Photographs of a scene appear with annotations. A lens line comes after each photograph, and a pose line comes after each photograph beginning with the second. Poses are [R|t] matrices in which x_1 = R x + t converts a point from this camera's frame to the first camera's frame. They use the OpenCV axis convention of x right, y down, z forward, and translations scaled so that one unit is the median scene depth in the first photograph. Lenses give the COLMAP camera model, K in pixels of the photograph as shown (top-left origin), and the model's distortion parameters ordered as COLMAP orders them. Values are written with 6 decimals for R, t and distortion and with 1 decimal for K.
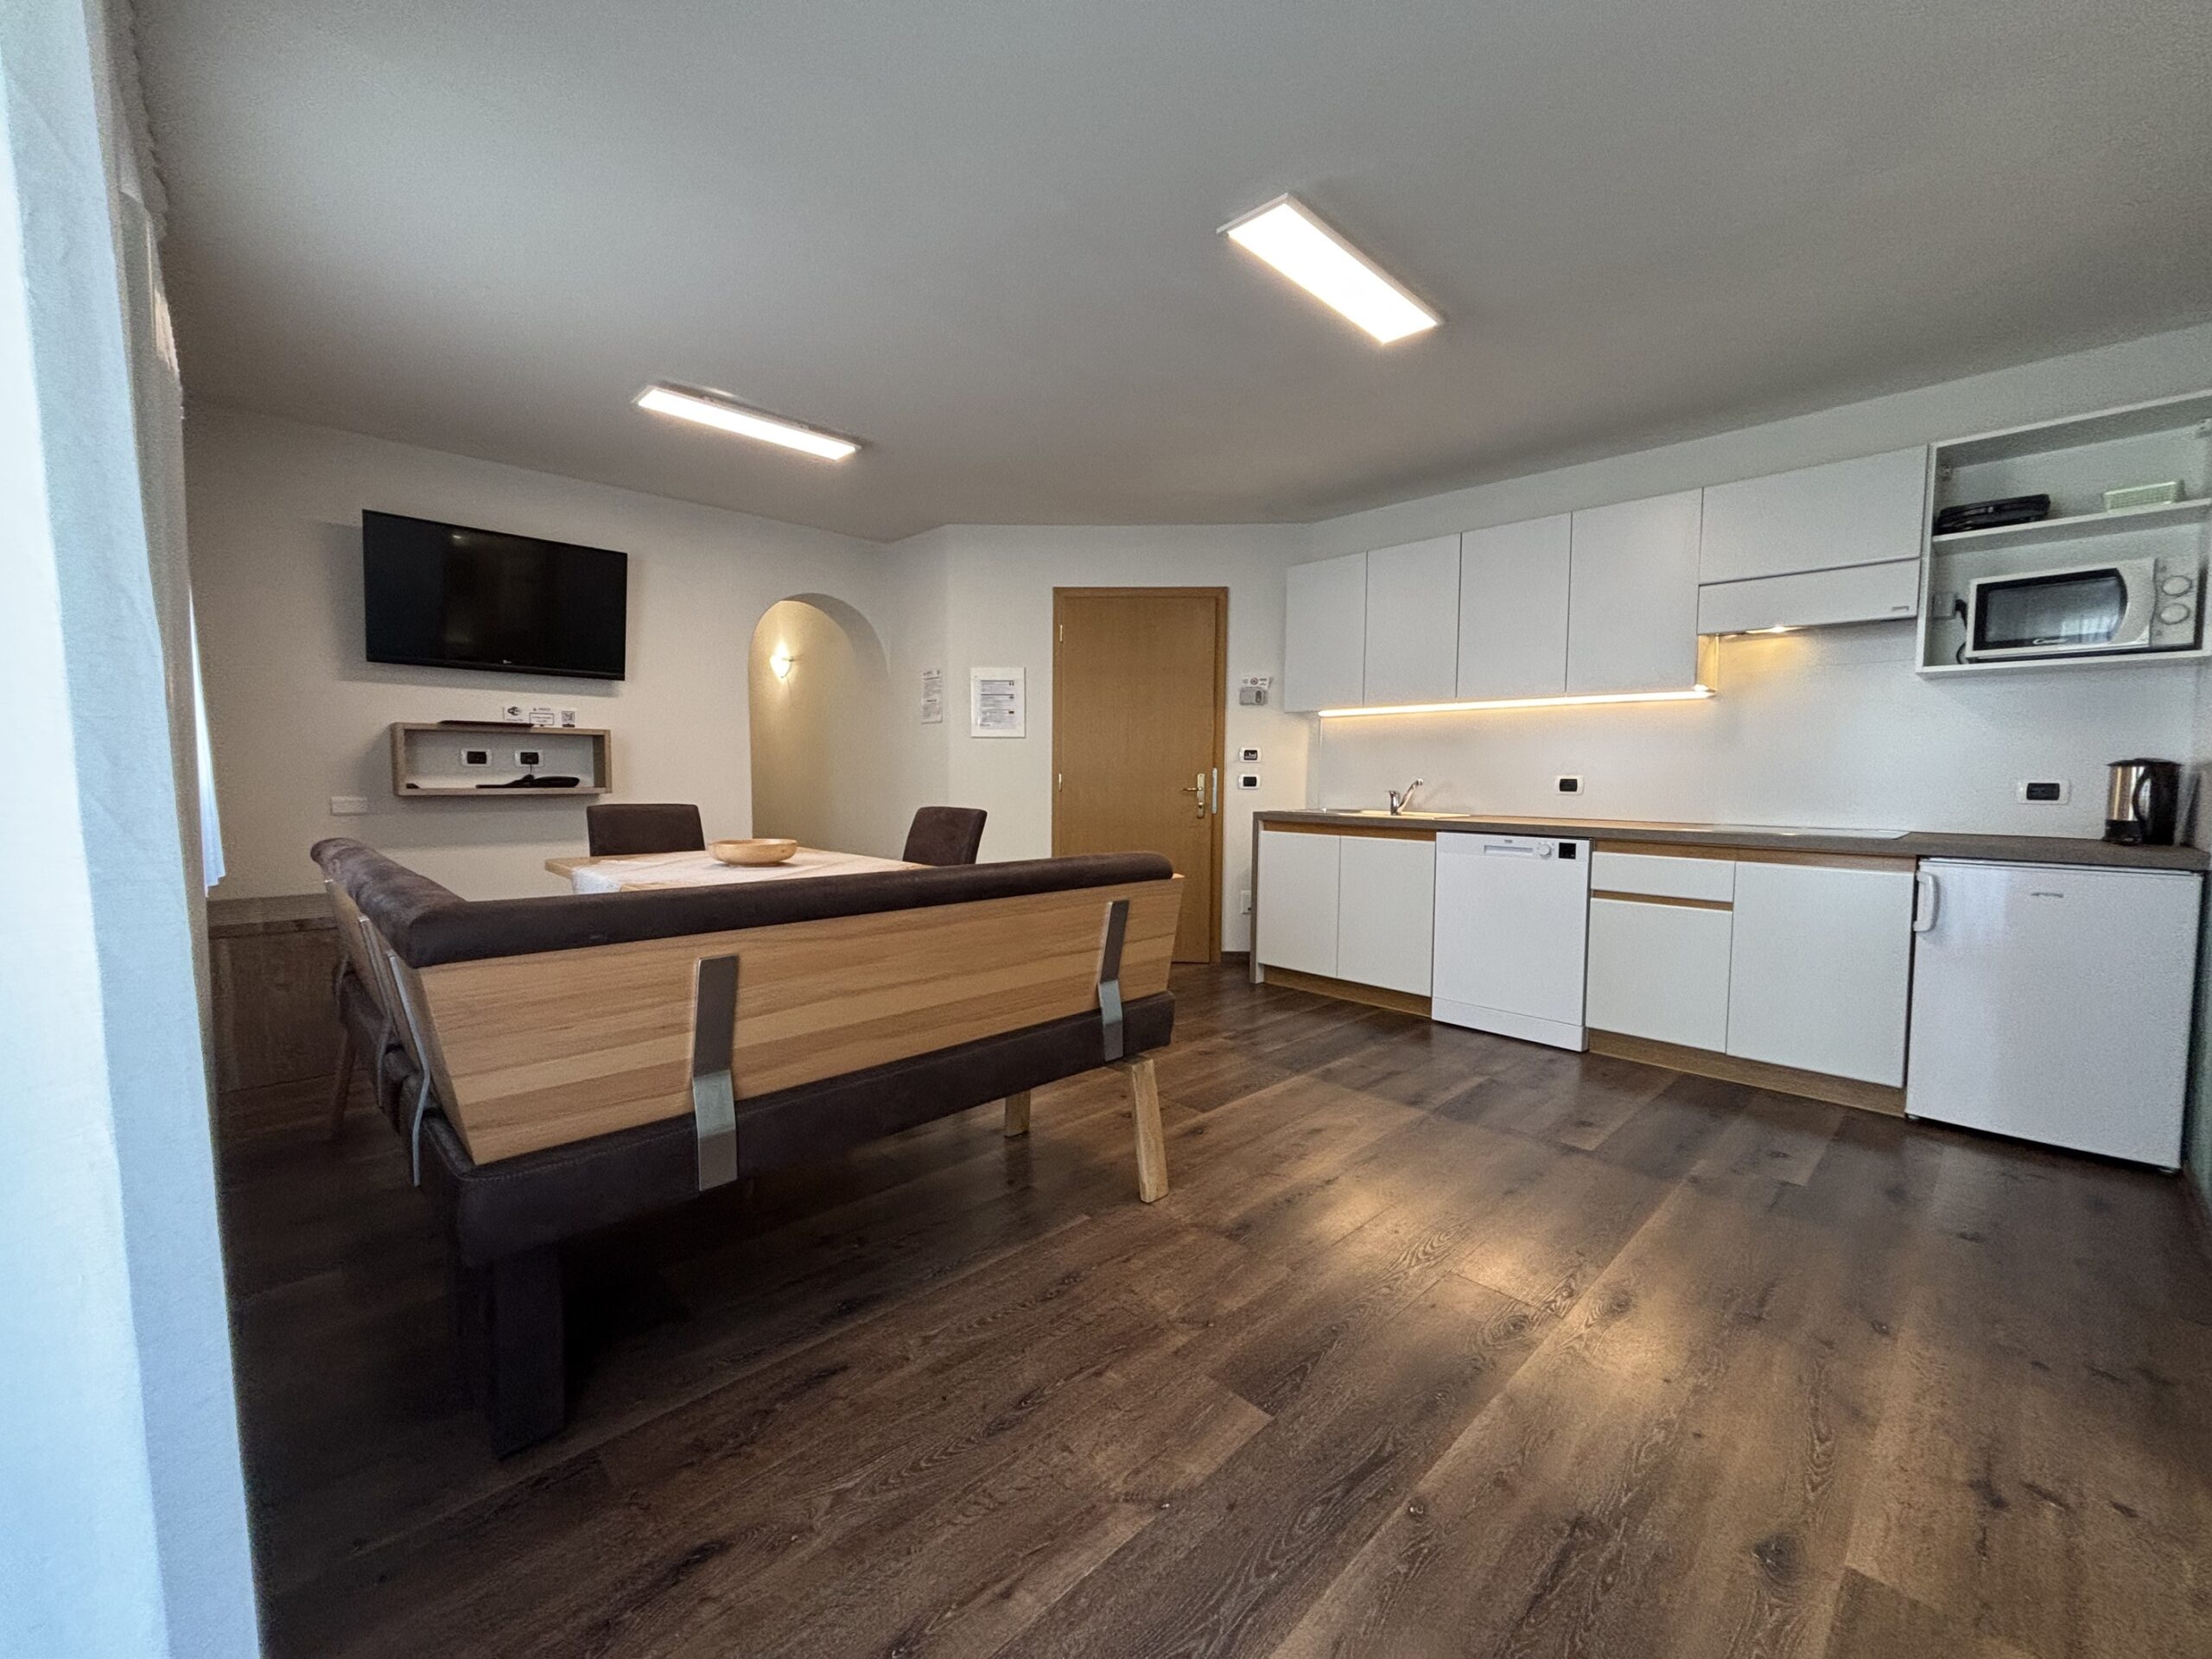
lens RADIAL K [[885.0, 0, 1103.8], [0, 885.0, 834.7], [0, 0, 1]] dist [0.000332, 0.000030]
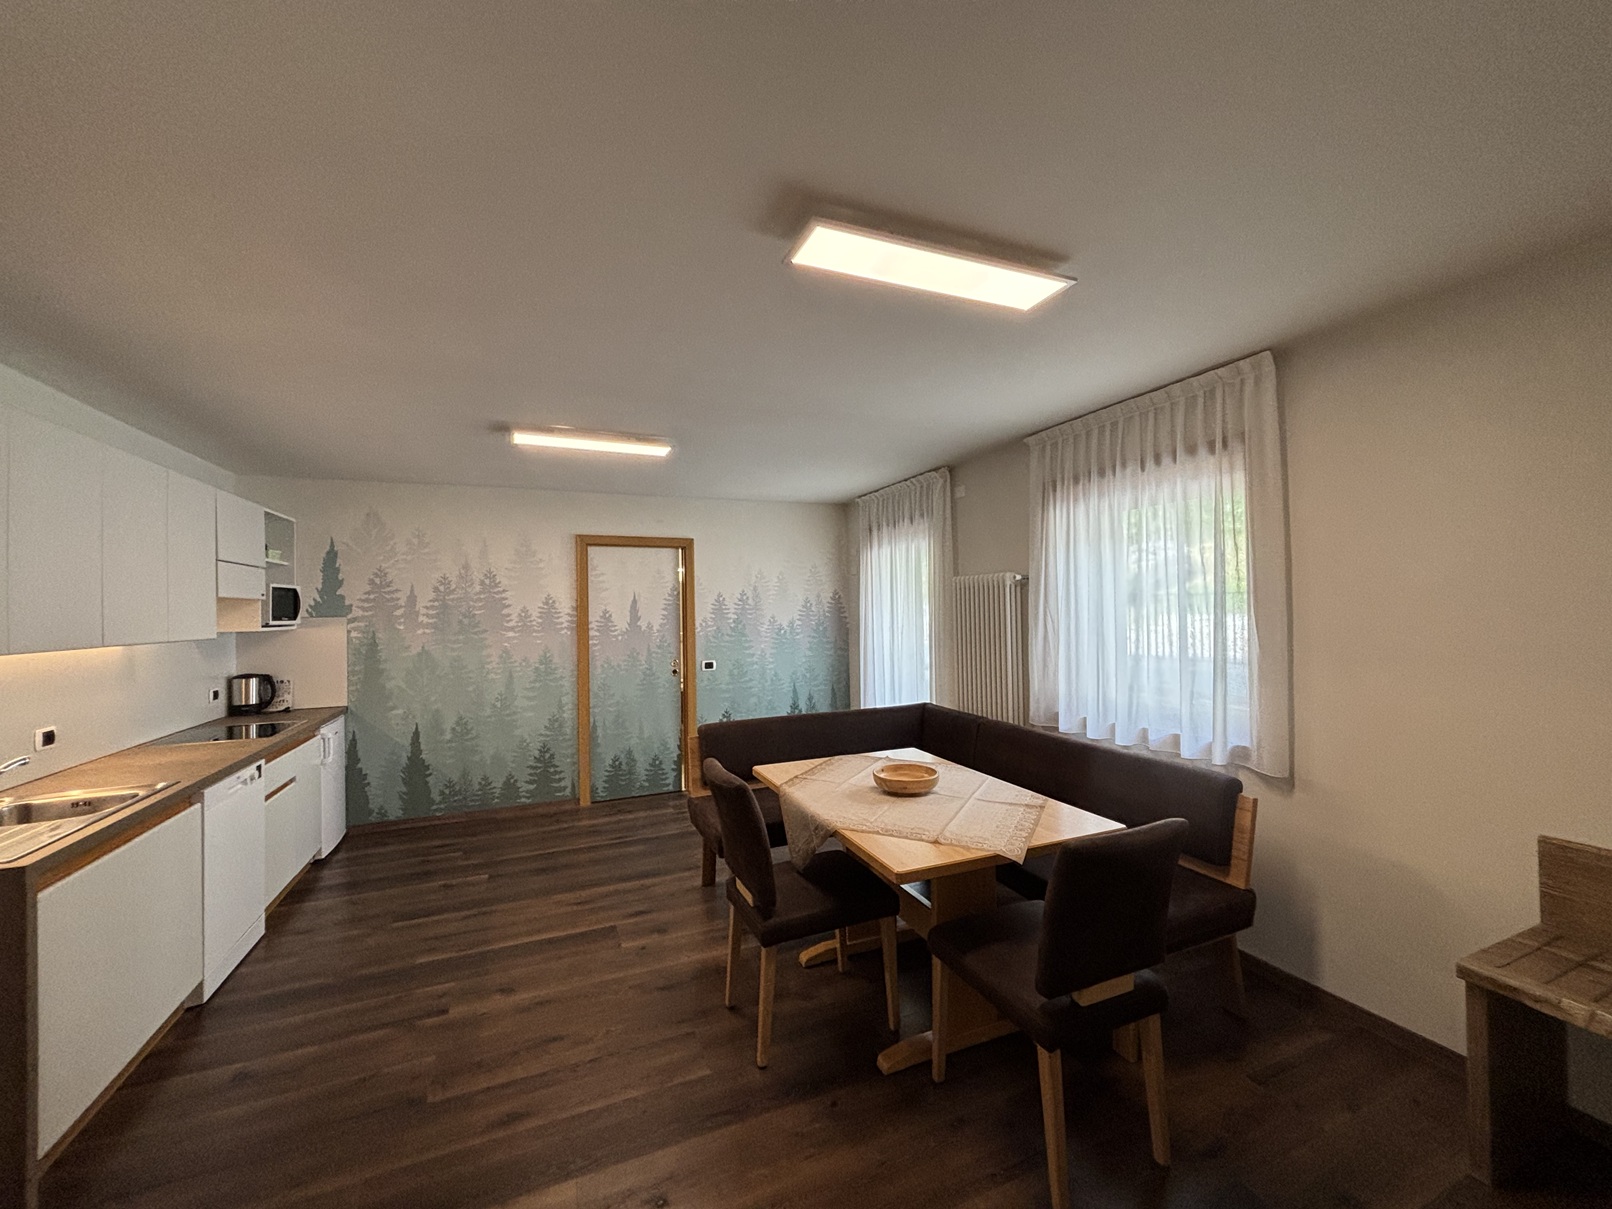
lens RADIAL K [[645.0, 0, 806.7], [0, 645.0, 603.9], [0, 0, 1]] dist [0.000332, 0.000030]
pose [[-0.933748, 0.014549, 0.357635, -0.598055], [0.038002, 0.997556, 0.058636, -0.284180], [-0.355908, 0.068342, -0.932019, 1.895684]]
